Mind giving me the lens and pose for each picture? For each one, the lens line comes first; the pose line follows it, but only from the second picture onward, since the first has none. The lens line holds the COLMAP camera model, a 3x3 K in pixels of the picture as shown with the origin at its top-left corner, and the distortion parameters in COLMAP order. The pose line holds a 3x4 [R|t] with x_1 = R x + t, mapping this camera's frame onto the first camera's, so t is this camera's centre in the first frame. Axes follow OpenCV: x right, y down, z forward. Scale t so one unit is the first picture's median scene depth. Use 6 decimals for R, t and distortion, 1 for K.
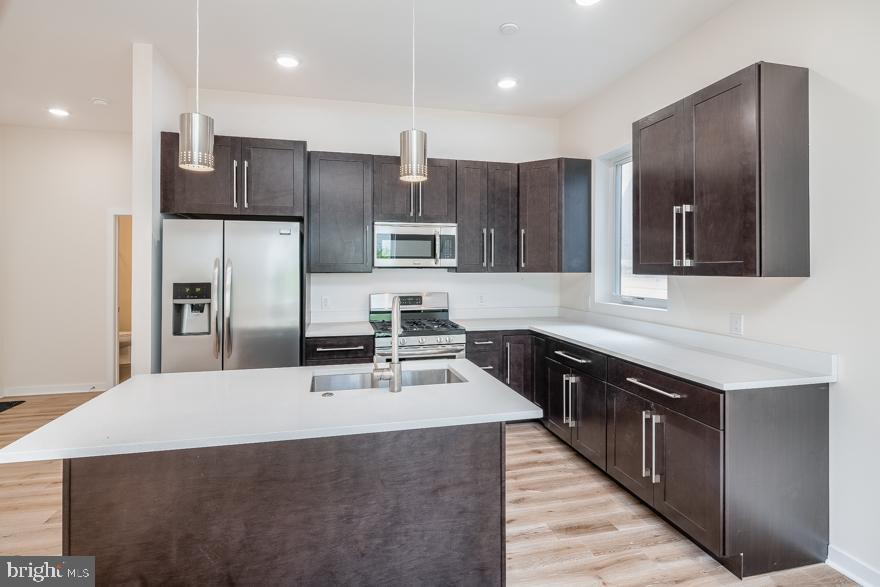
lens RADIAL K [[421.9, 0, 435.4], [0, 421.9, 265.5], [0, 0, 1]] dist [-0.003145, -0.000782]
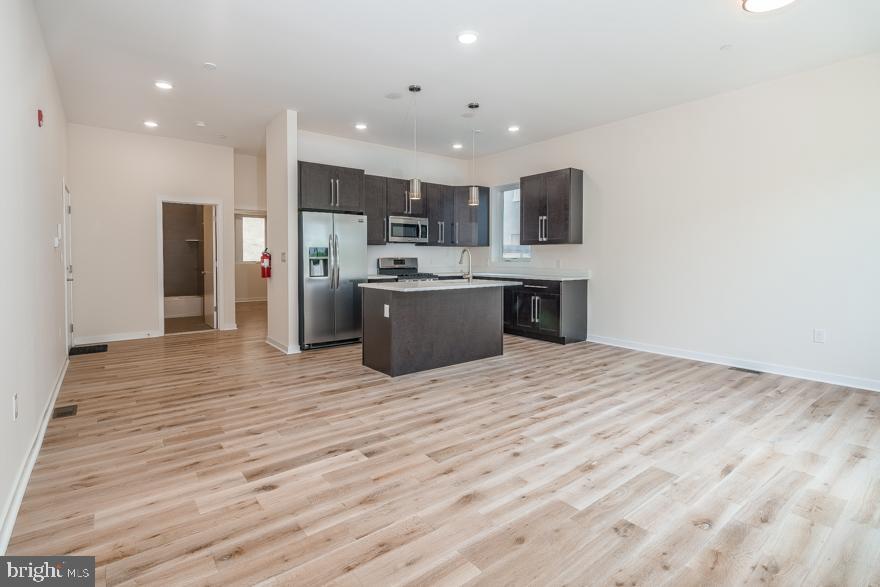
lens RADIAL K [[430.1, 0, 438.1], [0, 430.1, 267.7], [0, 0, 1]] dist [0.003557, -0.010861]
pose [[0.900111, -0.013008, 0.435466, -0.756970], [-0.000222, 0.999540, 0.030318, 0.058461], [-0.435660, -0.027386, 0.899695, -0.719297]]
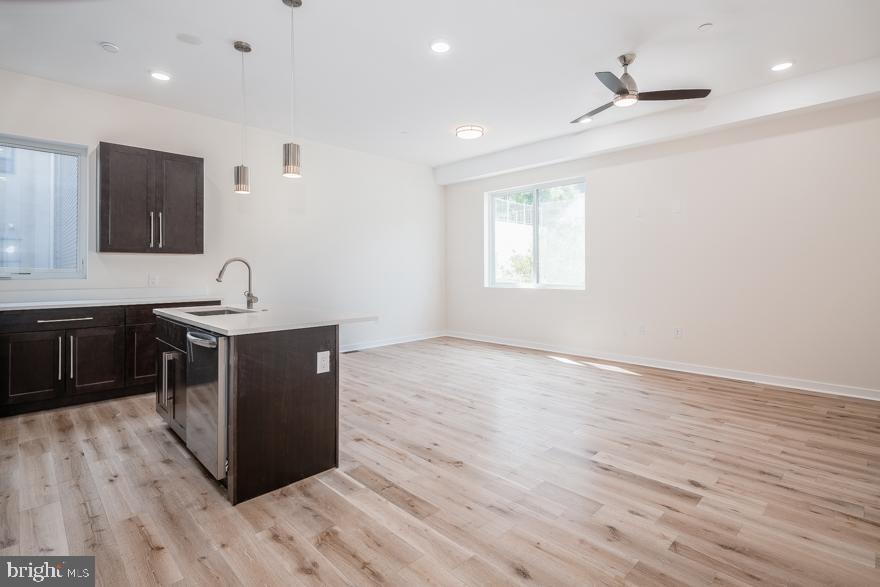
lens RADIAL K [[430.1, 0, 438.1], [0, 430.1, 267.7], [0, 0, 1]] dist [0.003557, -0.010861]
pose [[-0.536219, 0.005085, 0.844064, -1.068773], [-0.001525, 0.999974, -0.006993, 0.066117], [-0.844077, -0.005038, -0.536198, 0.670625]]
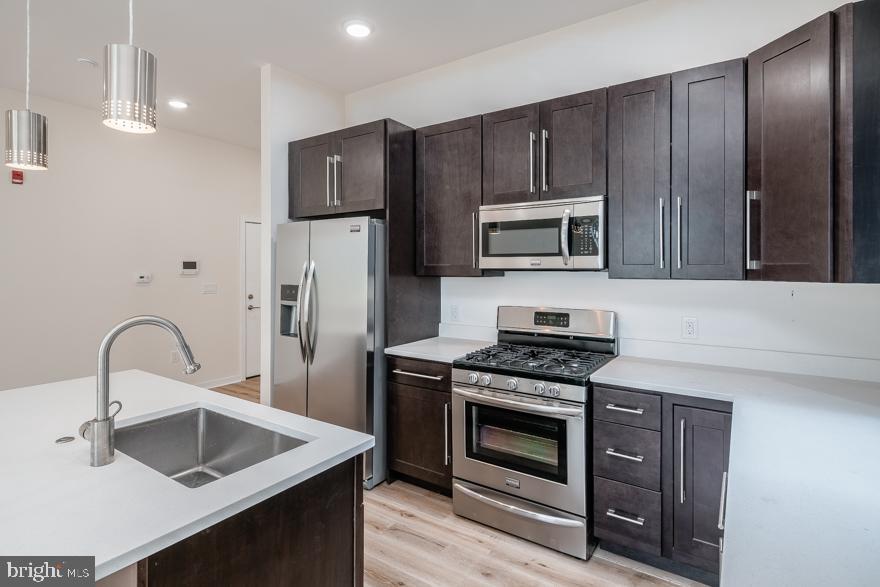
lens RADIAL K [[430.1, 0, 438.1], [0, 430.1, 267.7], [0, 0, 1]] dist [0.003557, -0.010861]
pose [[0.691137, -0.001197, -0.722723, 0.343130], [0.002979, 0.999995, 0.001192, 0.000028], [0.722718, -0.002977, 0.691137, 0.446107]]
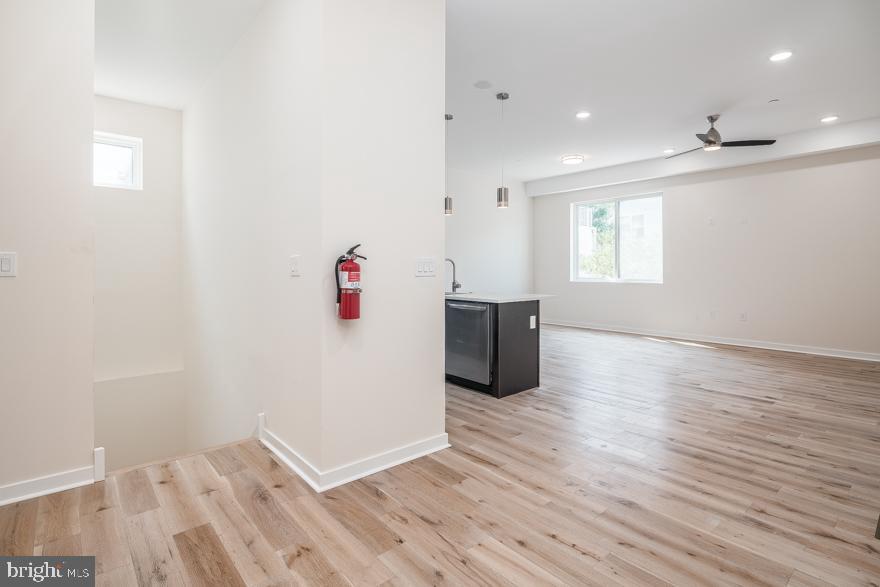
lens RADIAL K [[430.1, 0, 438.1], [0, 430.1, 267.7], [0, 0, 1]] dist [0.003557, -0.010861]
pose [[-0.473550, -0.001159, 0.880766, -1.283216], [-0.004065, 0.999991, -0.000869, 0.070238], [-0.880757, -0.003992, -0.473551, 1.242803]]
